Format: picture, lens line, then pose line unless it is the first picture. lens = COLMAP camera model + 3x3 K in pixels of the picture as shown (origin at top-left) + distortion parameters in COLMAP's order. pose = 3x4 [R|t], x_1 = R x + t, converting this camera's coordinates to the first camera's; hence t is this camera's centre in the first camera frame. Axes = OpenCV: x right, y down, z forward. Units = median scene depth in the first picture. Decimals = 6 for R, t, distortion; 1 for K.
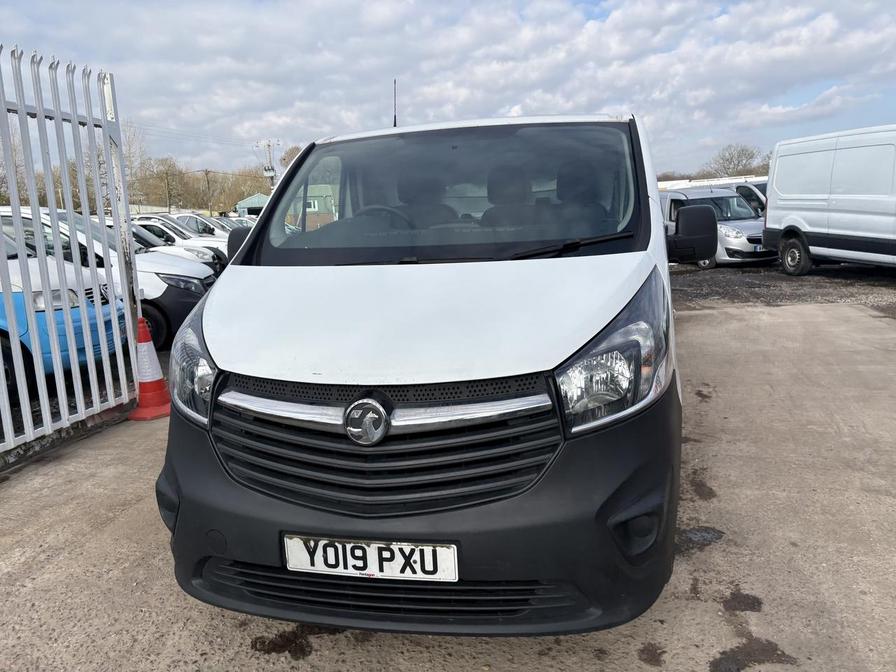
lens RADIAL K [[663.9, 0, 448.0], [0, 663.9, 336.0], [0, 0, 1]] dist [0.029533, -0.025282]
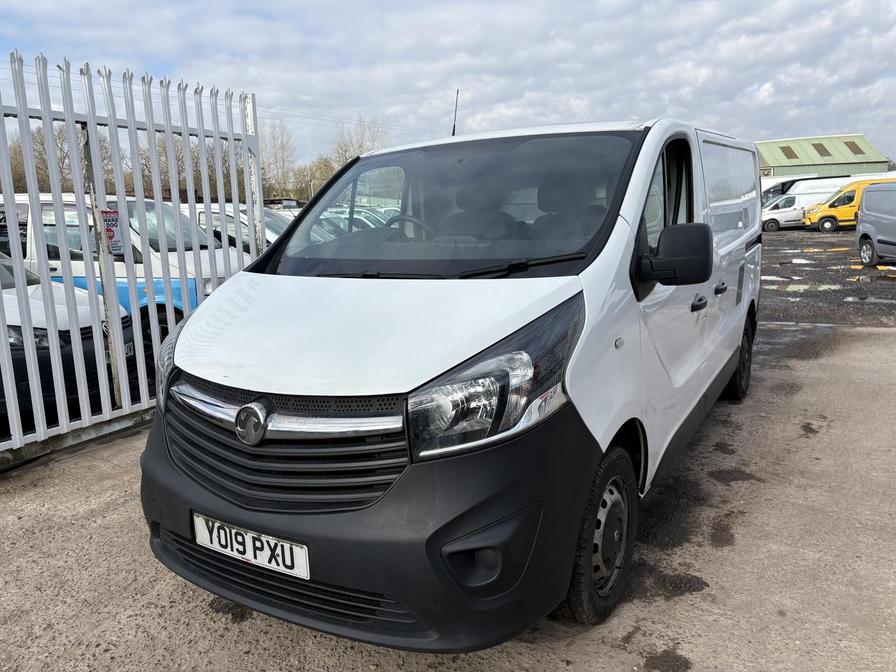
lens RADIAL K [[663.9, 0, 448.0], [0, 663.9, 336.0], [0, 0, 1]] dist [0.029533, -0.025282]
pose [[0.943854, 0.067880, -0.323313, 0.343060], [-0.062536, 0.997680, 0.026901, -0.043621], [0.324389, -0.005172, 0.945910, 0.031525]]
